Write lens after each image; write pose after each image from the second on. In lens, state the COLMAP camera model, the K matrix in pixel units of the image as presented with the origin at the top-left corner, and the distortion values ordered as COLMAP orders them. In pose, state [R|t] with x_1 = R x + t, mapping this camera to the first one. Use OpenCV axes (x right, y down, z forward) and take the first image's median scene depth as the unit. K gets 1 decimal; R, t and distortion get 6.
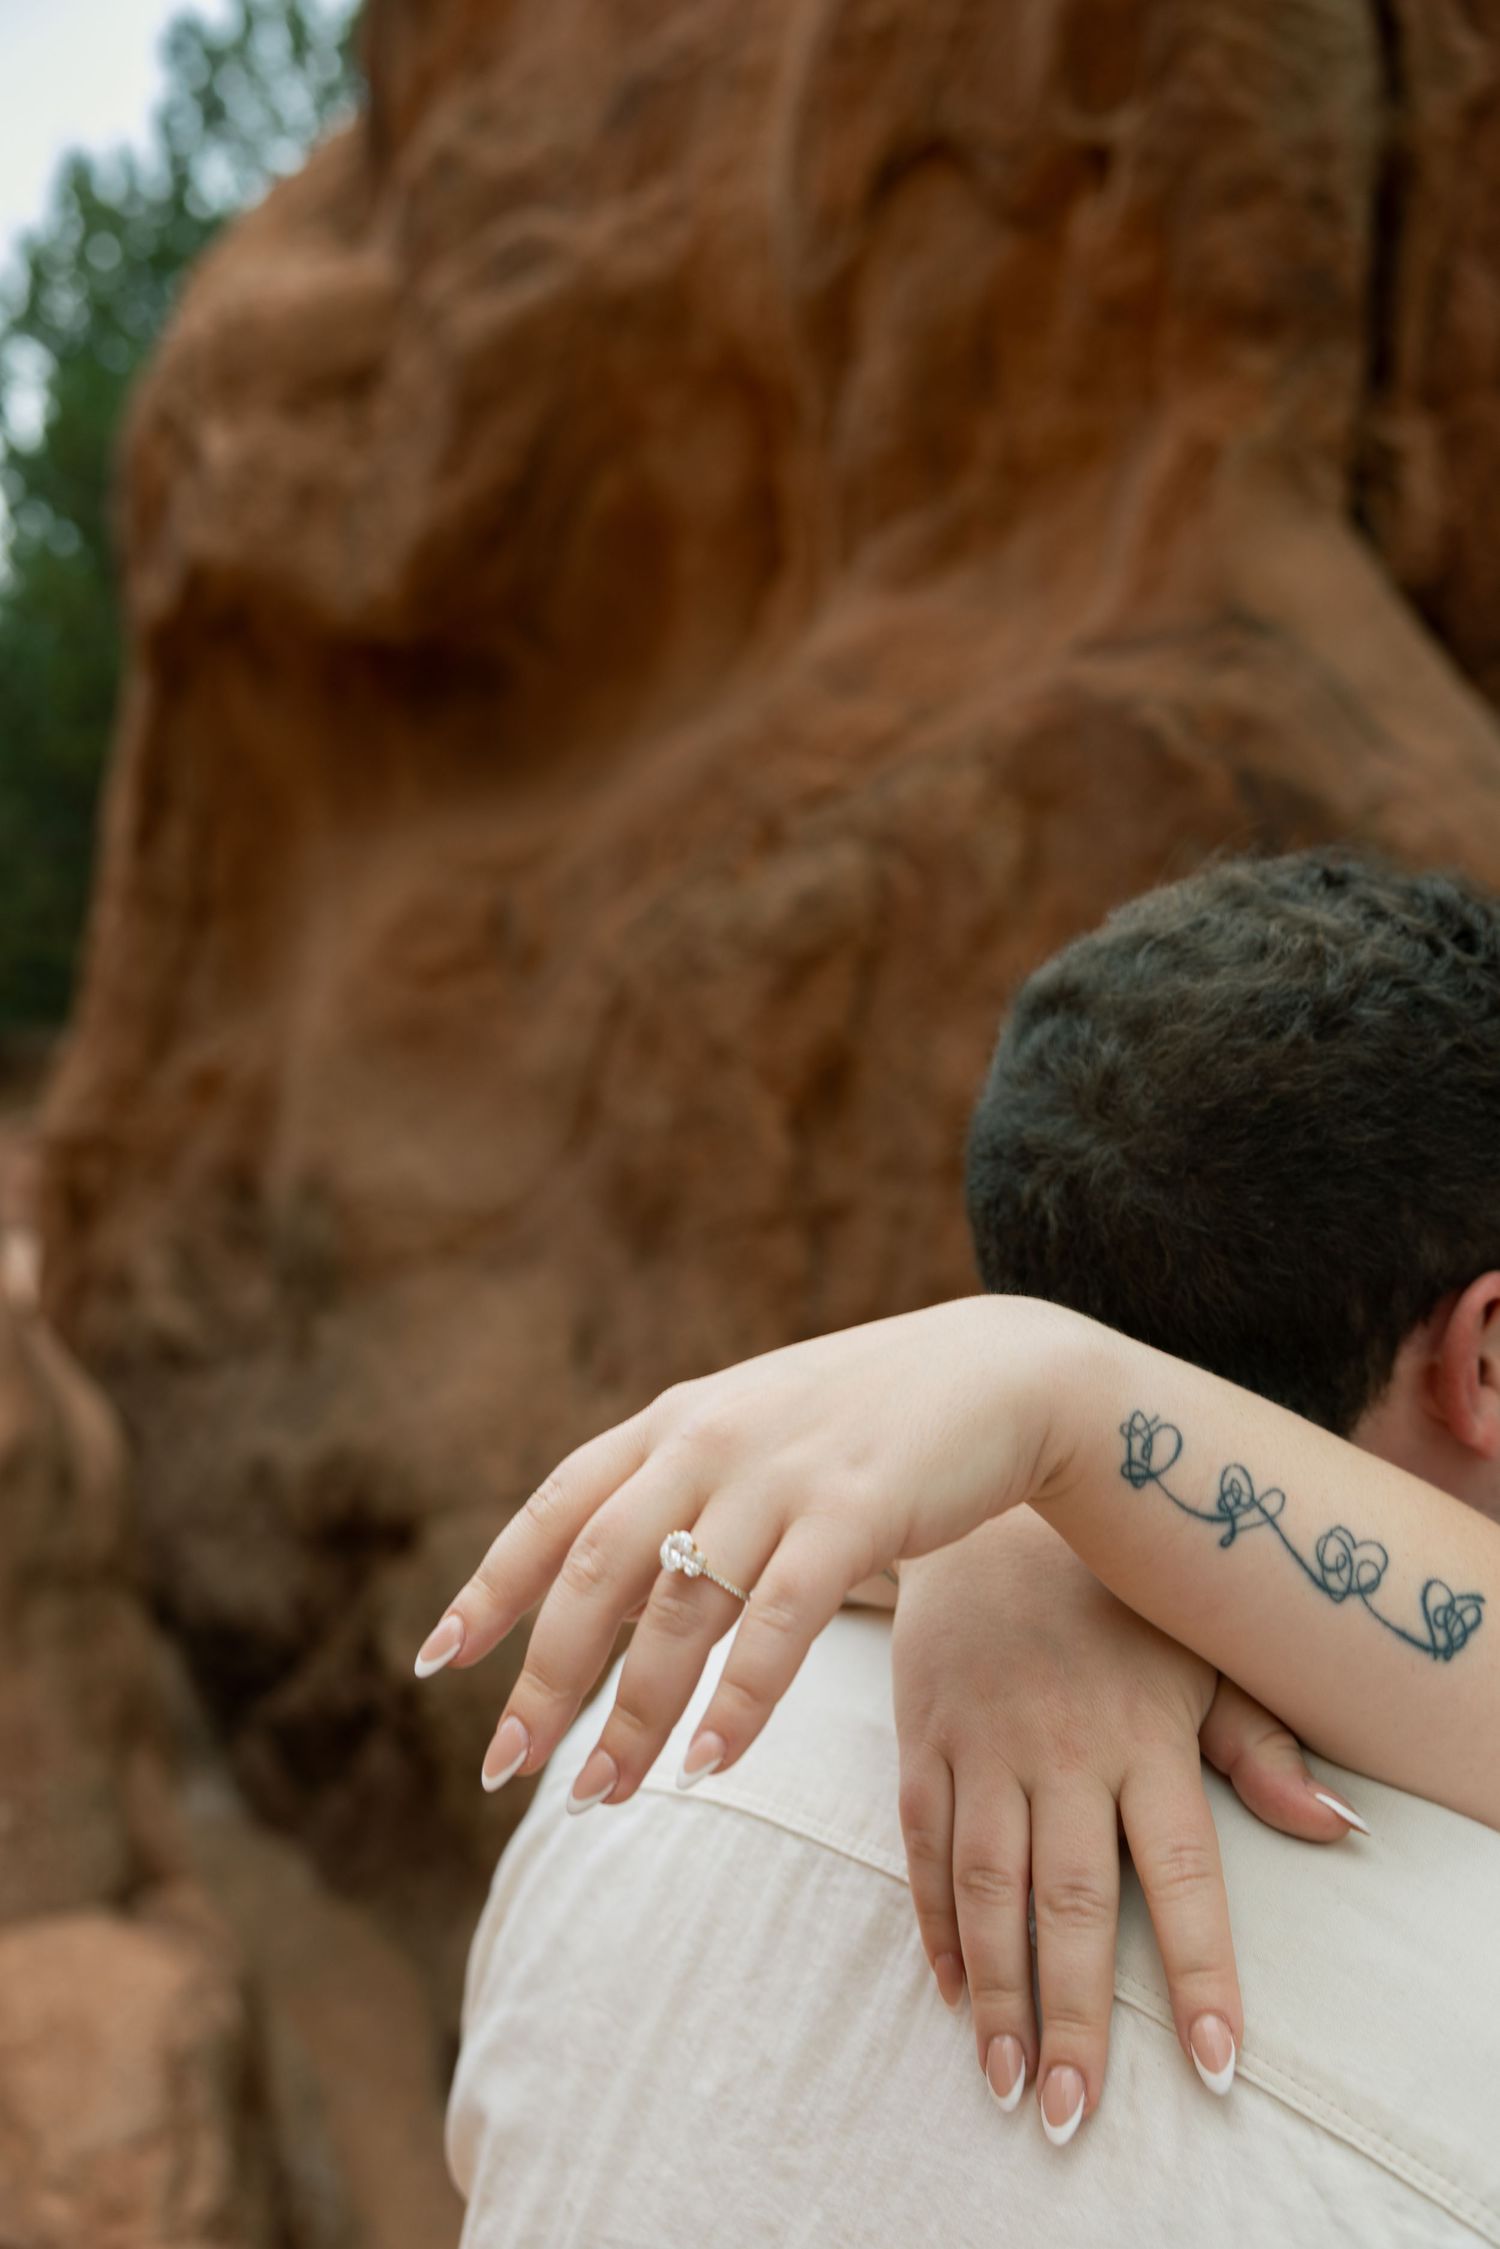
lens RADIAL K [[2323.0, 0, 746.9], [0, 2323.0, 1118.4], [0, 0, 1]] dist [0.029591, 0.000000]
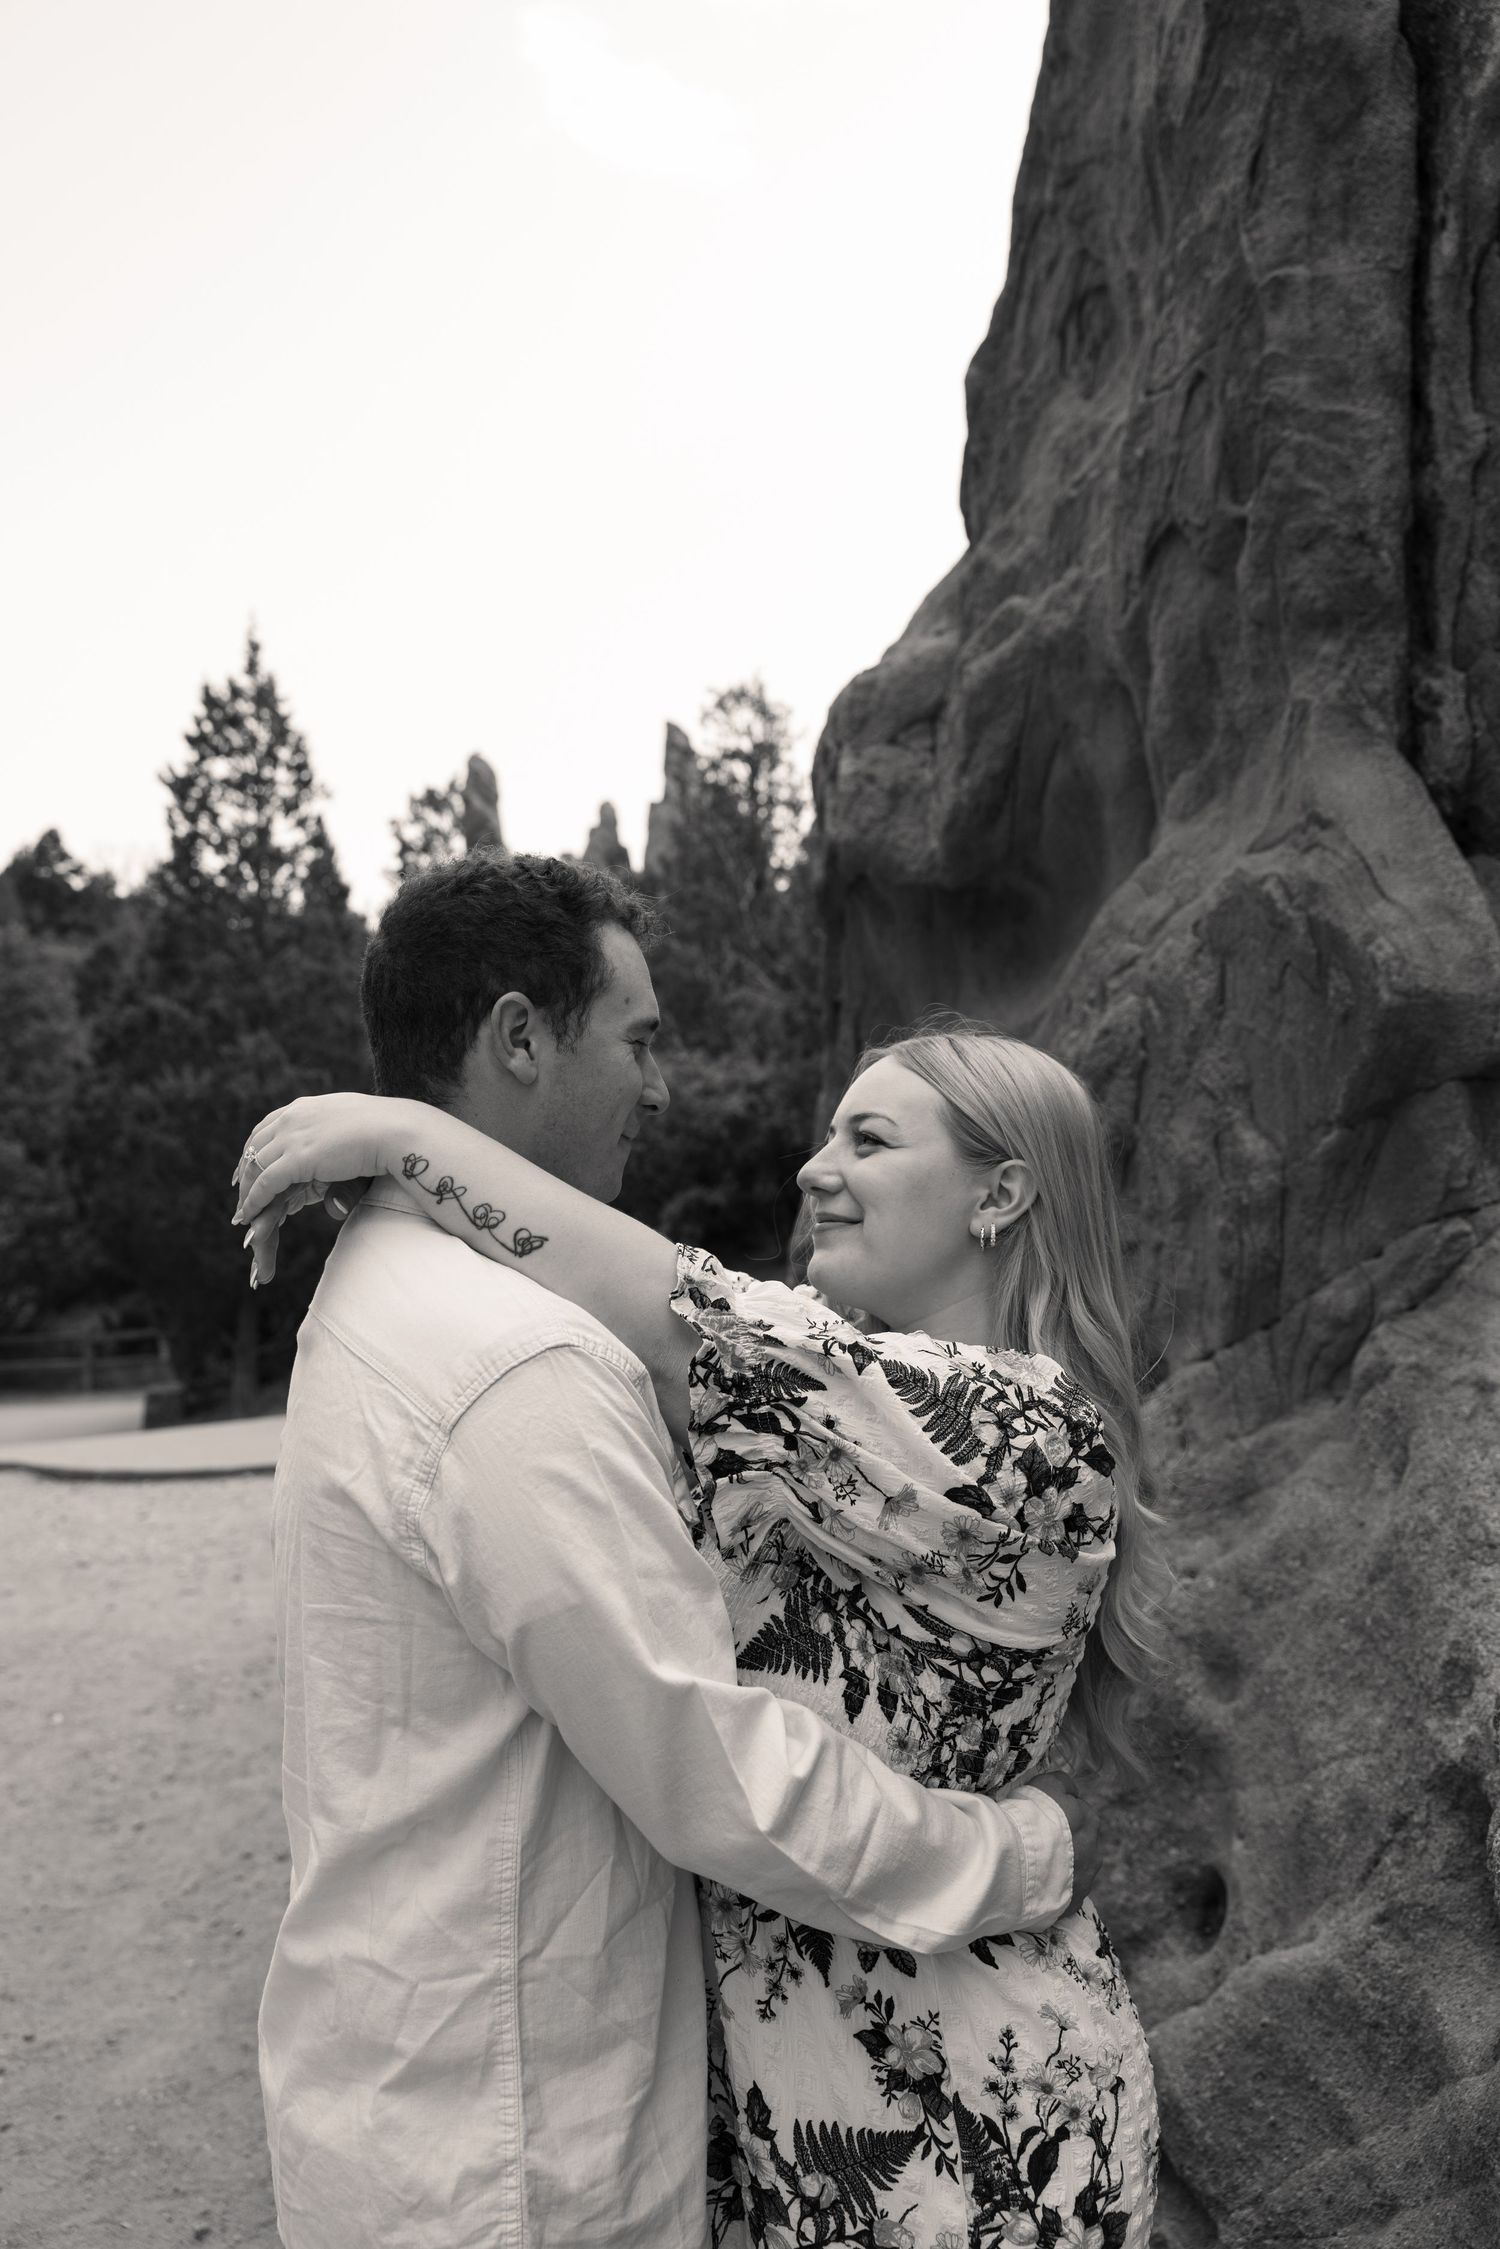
lens RADIAL K [[2031.6, 0, 751.3], [0, 2031.6, 1128.1], [0, 0, 1]] dist [0.005512, -0.002817]
pose [[0.898451, -0.015477, -0.438802, 0.398490], [-0.030111, 0.994854, -0.096741, 0.099340], [0.438041, 0.100129, 0.893361, -0.243560]]
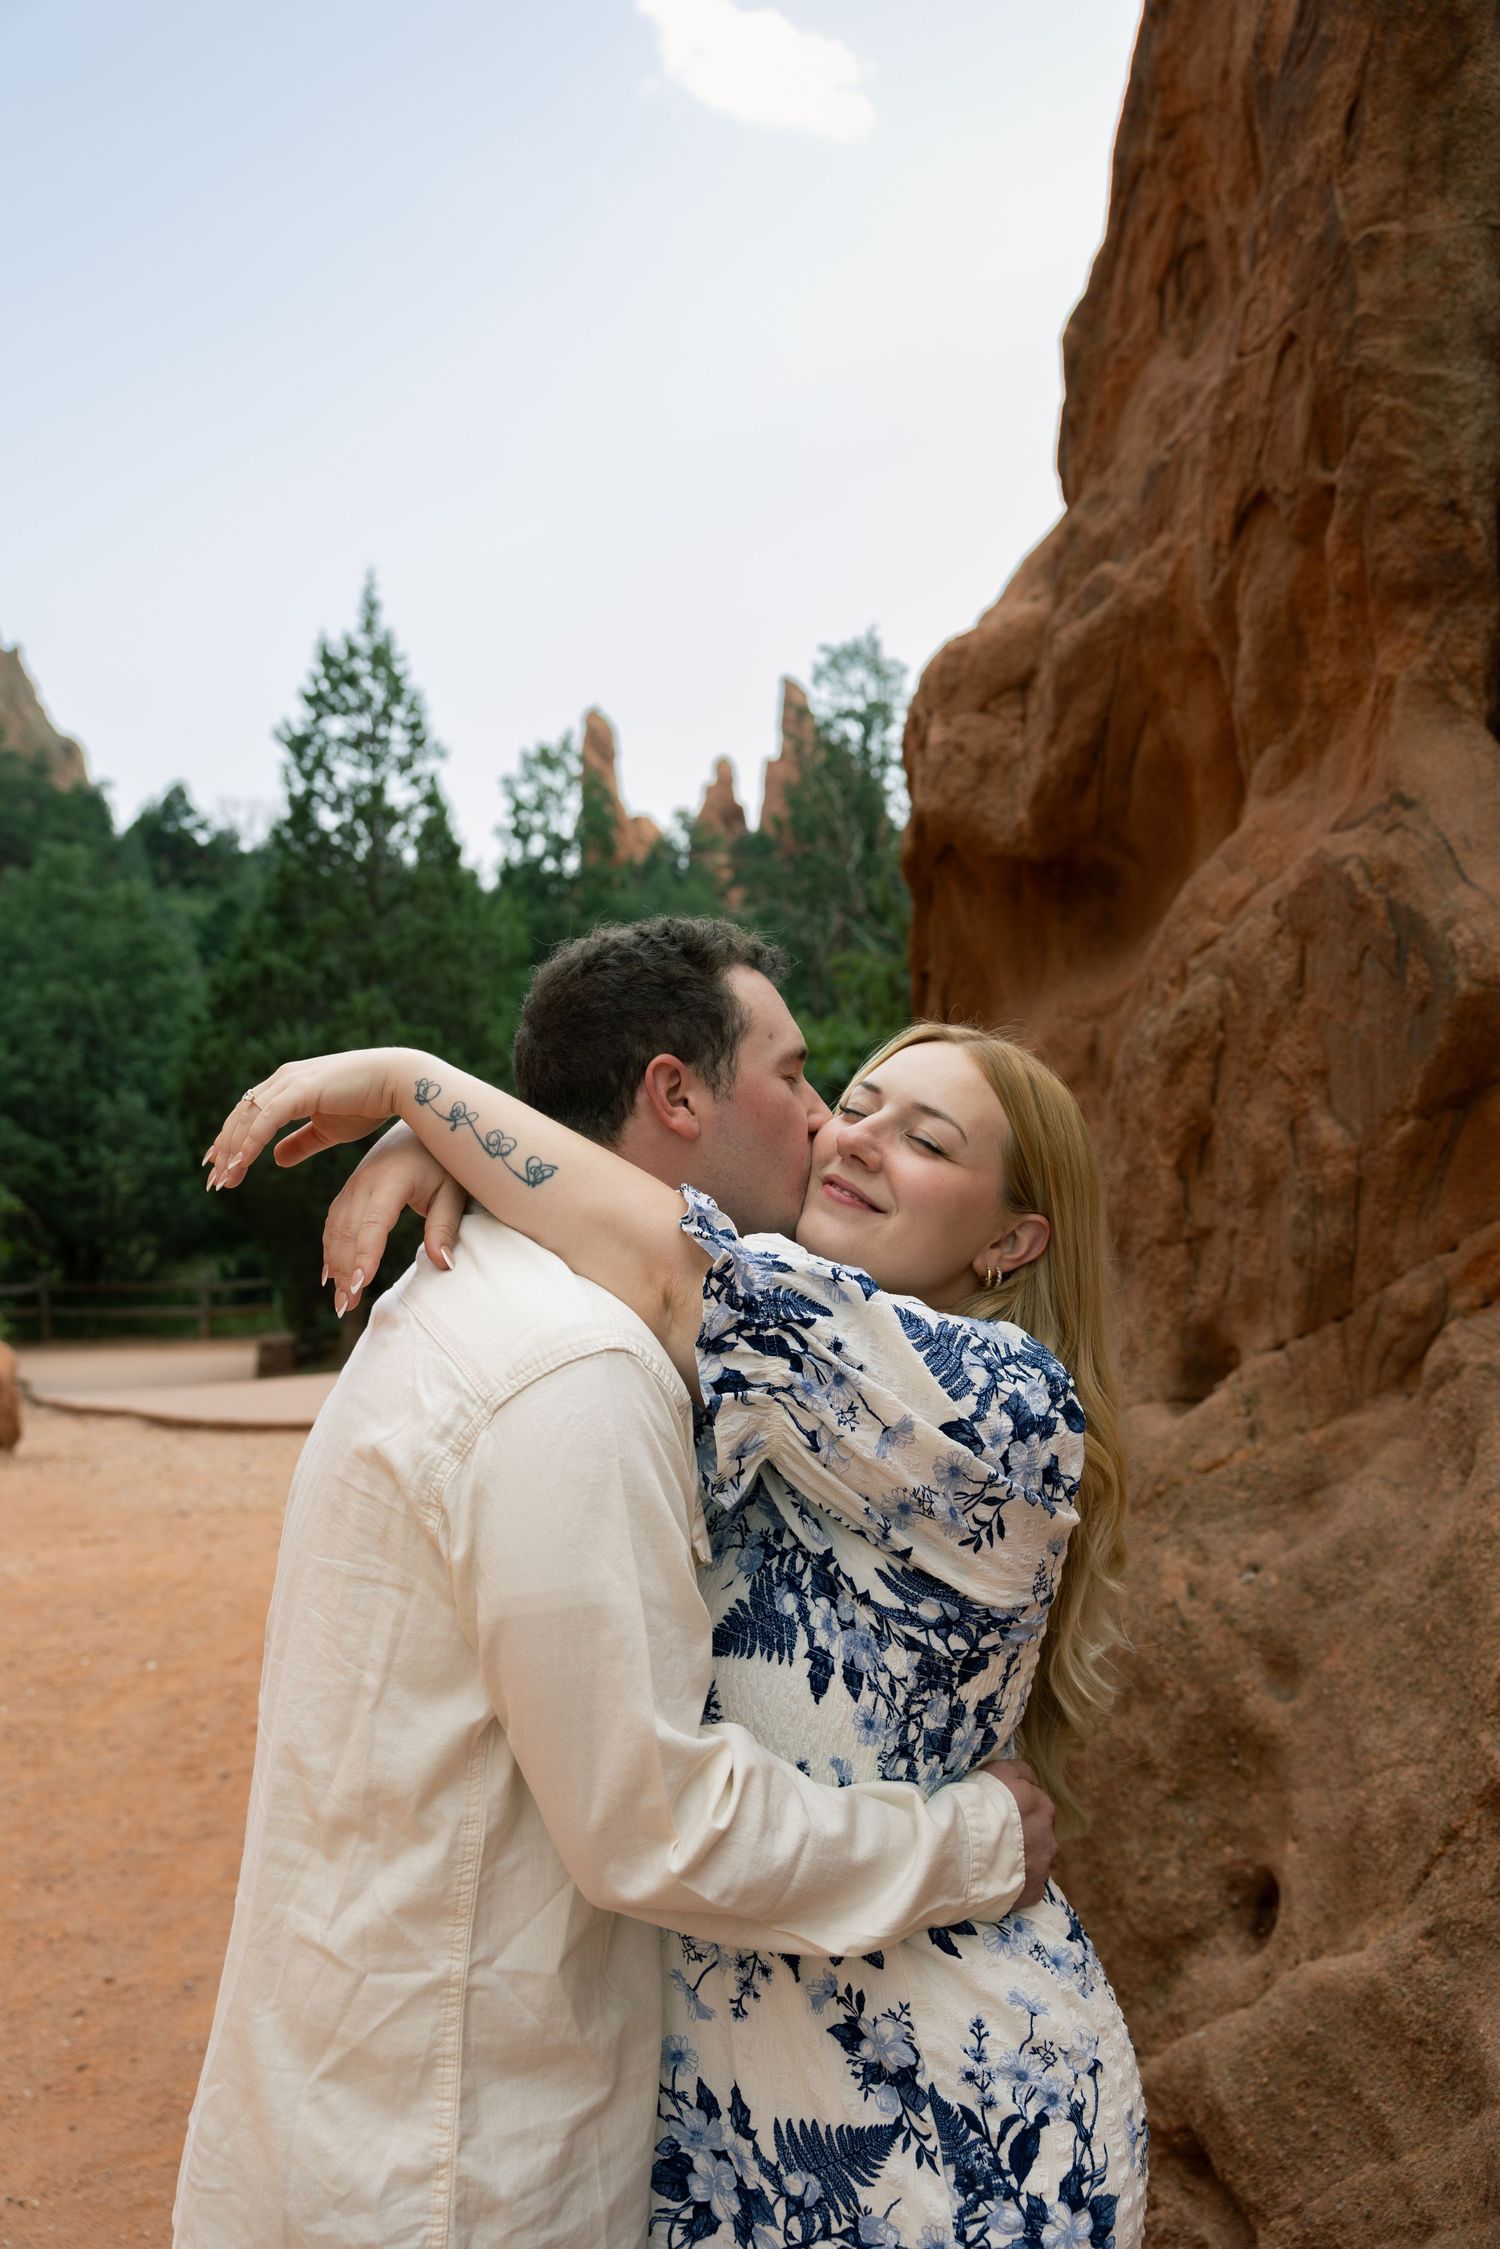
lens RADIAL K [[2031.6, 0, 742.2], [0, 2031.6, 1128.9], [0, 0, 1]] dist [0.005512, -0.002817]
pose [[0.869374, 0.007621, -0.494097, 0.422188], [-0.050169, 0.996076, -0.072909, 0.084728], [0.491602, 0.088174, 0.866345, -0.221336]]
